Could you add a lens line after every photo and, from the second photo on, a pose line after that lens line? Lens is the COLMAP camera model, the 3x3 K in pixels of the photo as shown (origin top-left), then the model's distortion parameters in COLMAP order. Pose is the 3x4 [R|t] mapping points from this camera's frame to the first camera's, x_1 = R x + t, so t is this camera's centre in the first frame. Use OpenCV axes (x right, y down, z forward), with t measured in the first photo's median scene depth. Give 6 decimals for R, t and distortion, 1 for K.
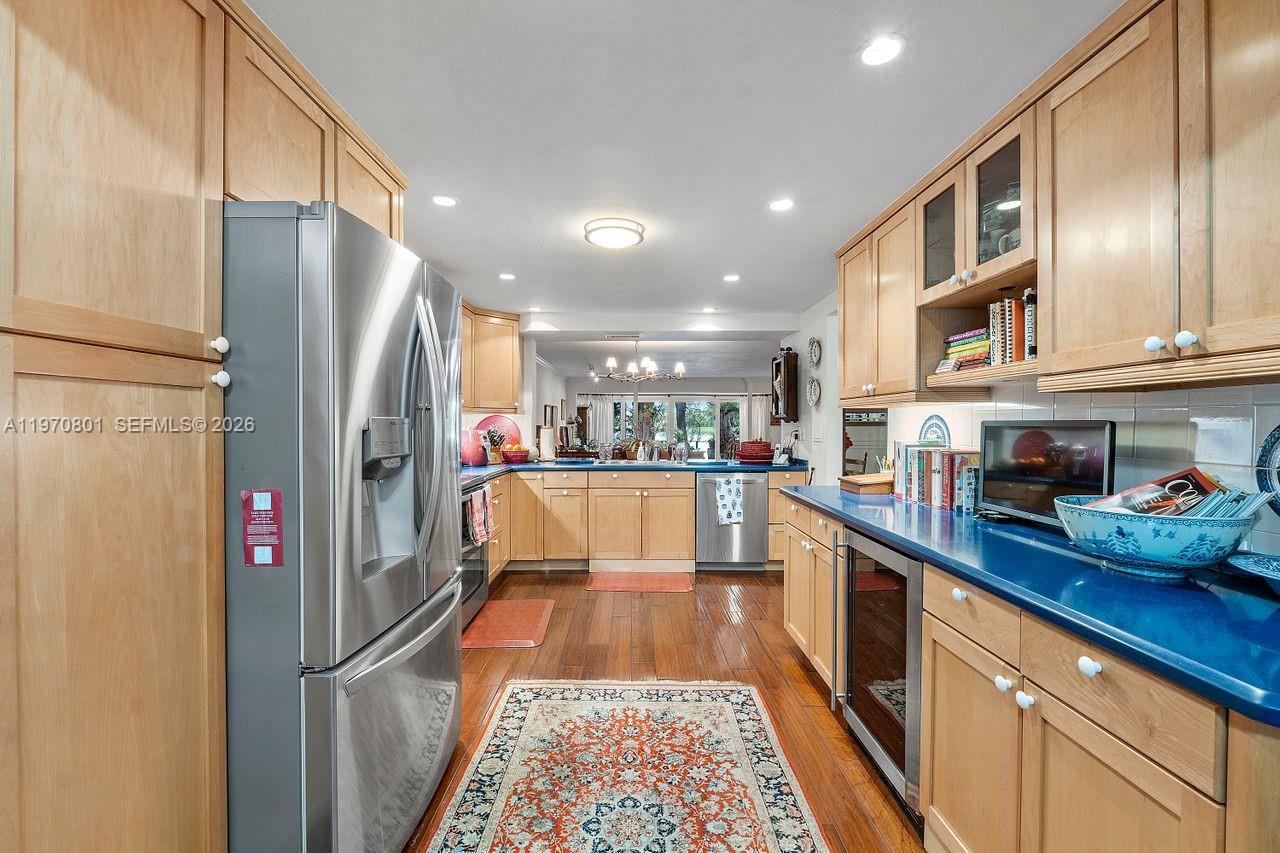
lens RADIAL K [[537.7, 0, 634.3], [0, 537.7, 429.7], [0, 0, 1]] dist [-0.008312, -0.000328]
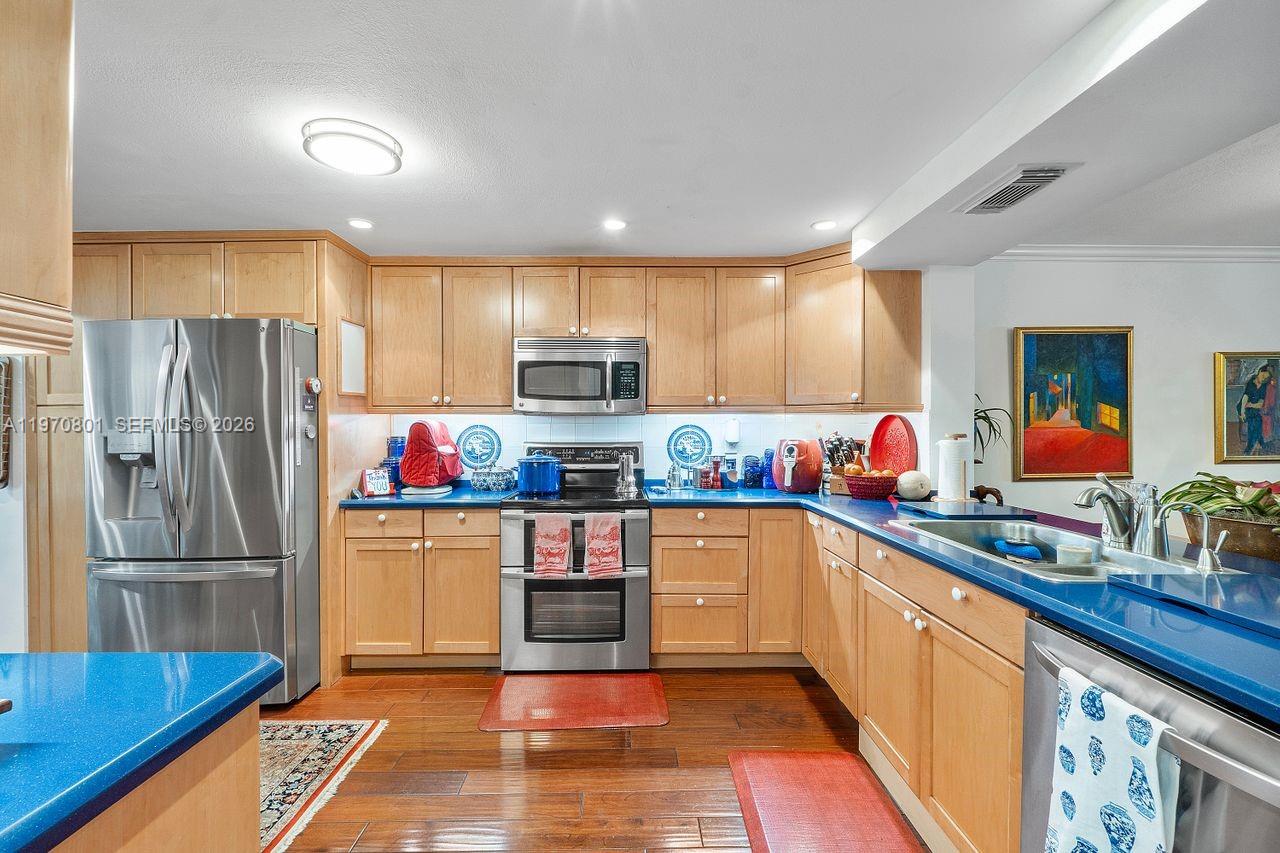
lens RADIAL K [[537.7, 0, 634.3], [0, 537.7, 429.7], [0, 0, 1]] dist [-0.008312, -0.000328]
pose [[0.014977, 0.003682, -0.999881, 0.706402], [-0.008444, 0.999958, 0.003556, -0.021777], [0.999852, 0.008390, 0.015008, 1.494856]]
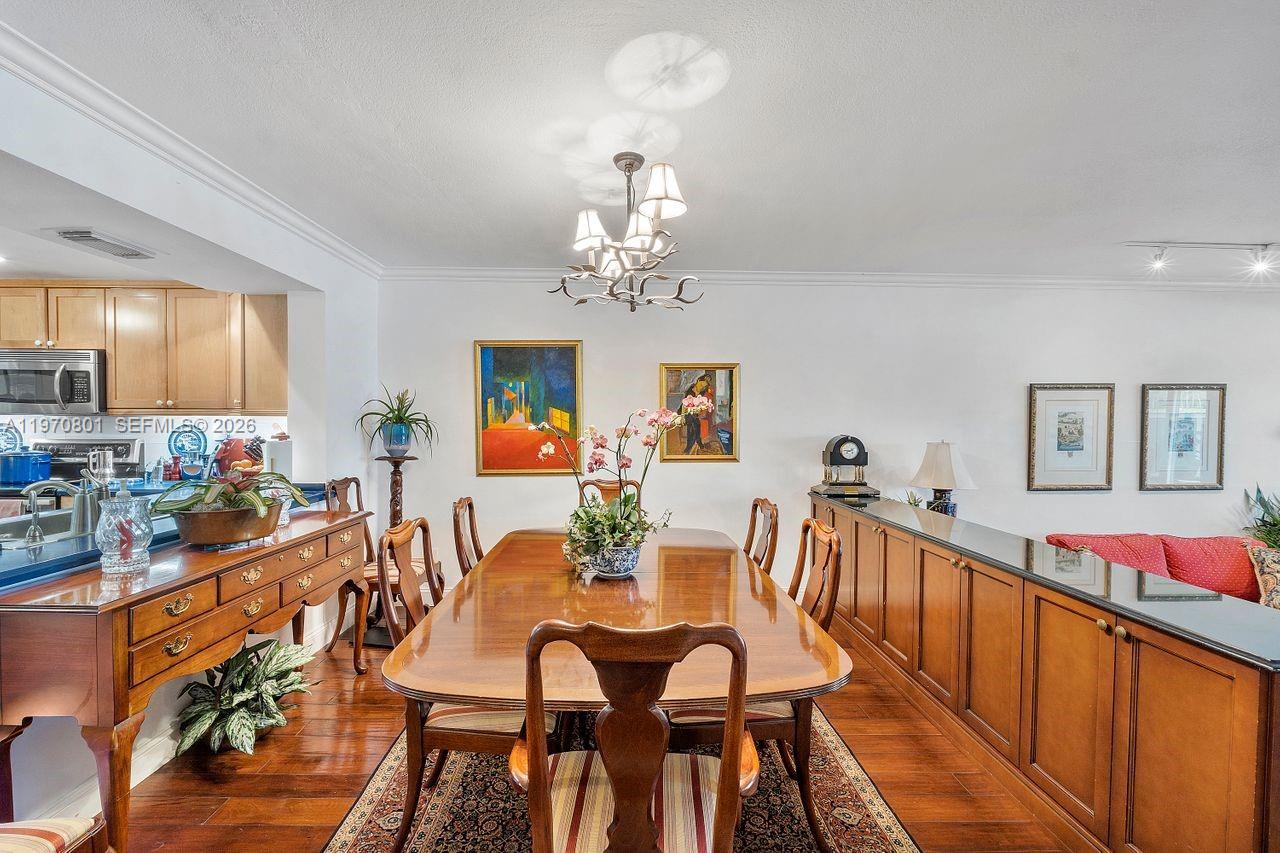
lens RADIAL K [[537.7, 0, 634.3], [0, 537.7, 429.7], [0, 0, 1]] dist [-0.008312, -0.000328]
pose [[0.023951, 0.014442, -0.999609, 0.932258], [-0.015726, 0.999777, 0.014068, -0.058487], [0.999589, 0.015383, 0.024173, 2.948687]]
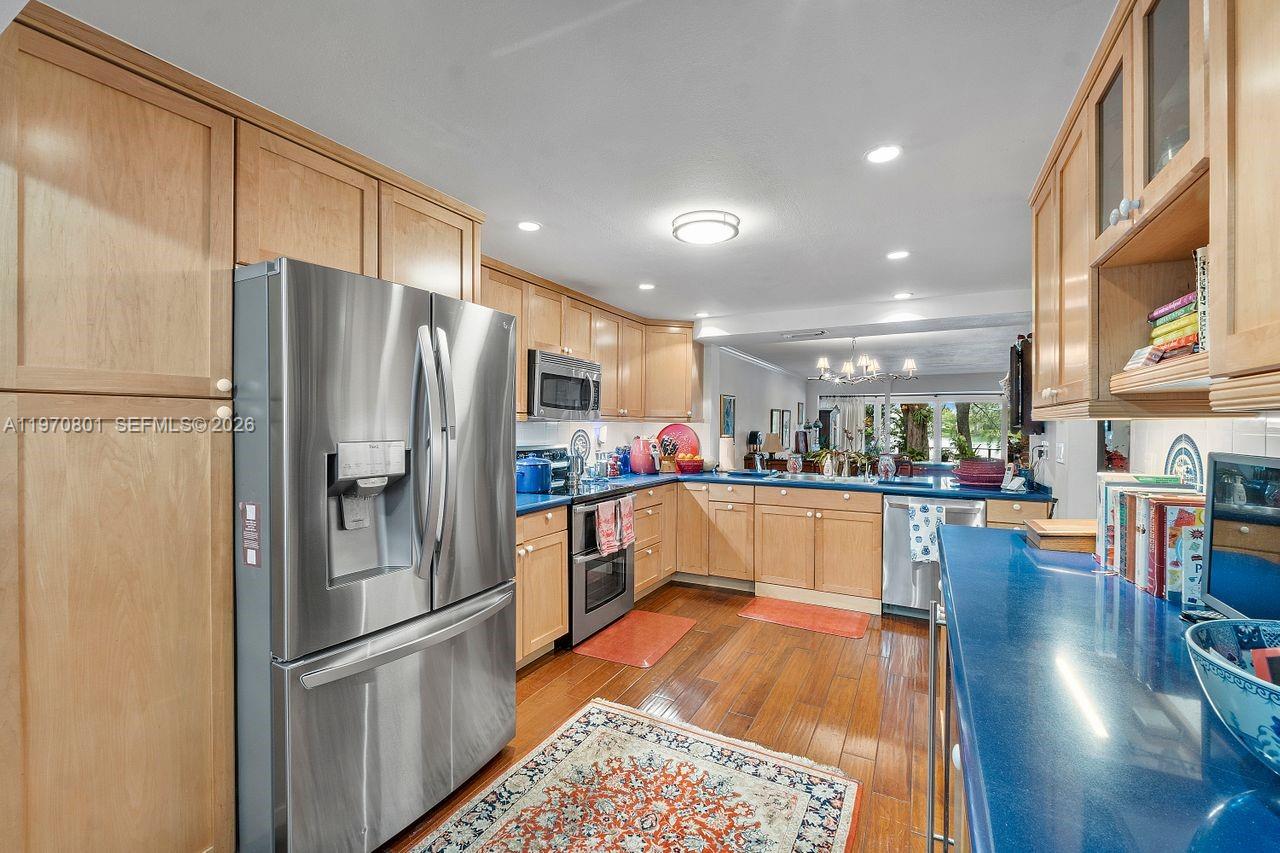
lens RADIAL K [[537.7, 0, 634.3], [0, 537.7, 429.7], [0, 0, 1]] dist [-0.008312, -0.000328]
pose [[0.878549, 0.006300, -0.477611, 0.321995], [-0.007839, 0.999969, -0.001229, -0.029399], [0.477588, 0.004824, 0.878570, 0.173939]]
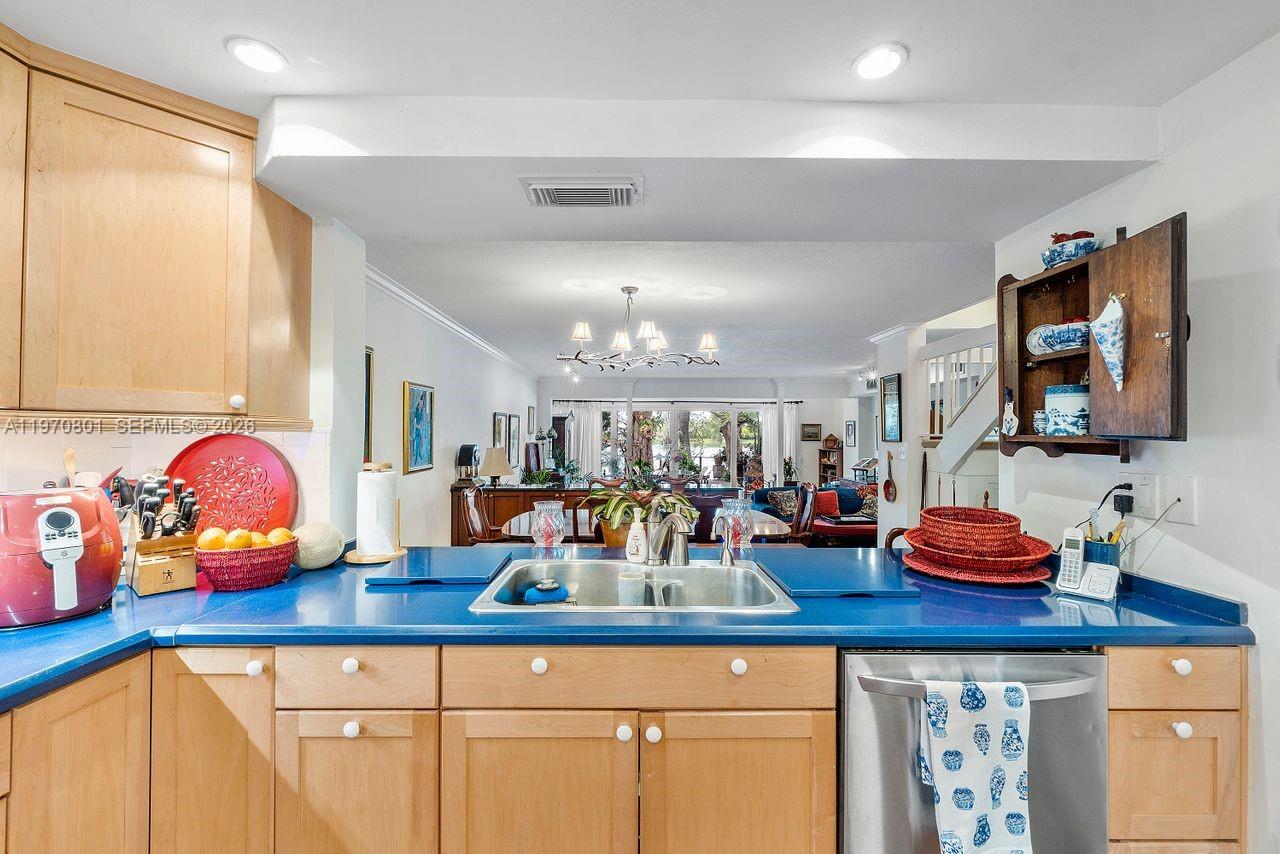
lens RADIAL K [[537.7, 0, 634.3], [0, 537.7, 430.2], [0, 0, 1]] dist [-0.008312, -0.000328]
pose [[0.999965, 0.001955, 0.008151, 0.016315], [-0.001792, 0.999798, -0.020014, -0.048434], [-0.008188, 0.019998, 0.999766, 1.364690]]
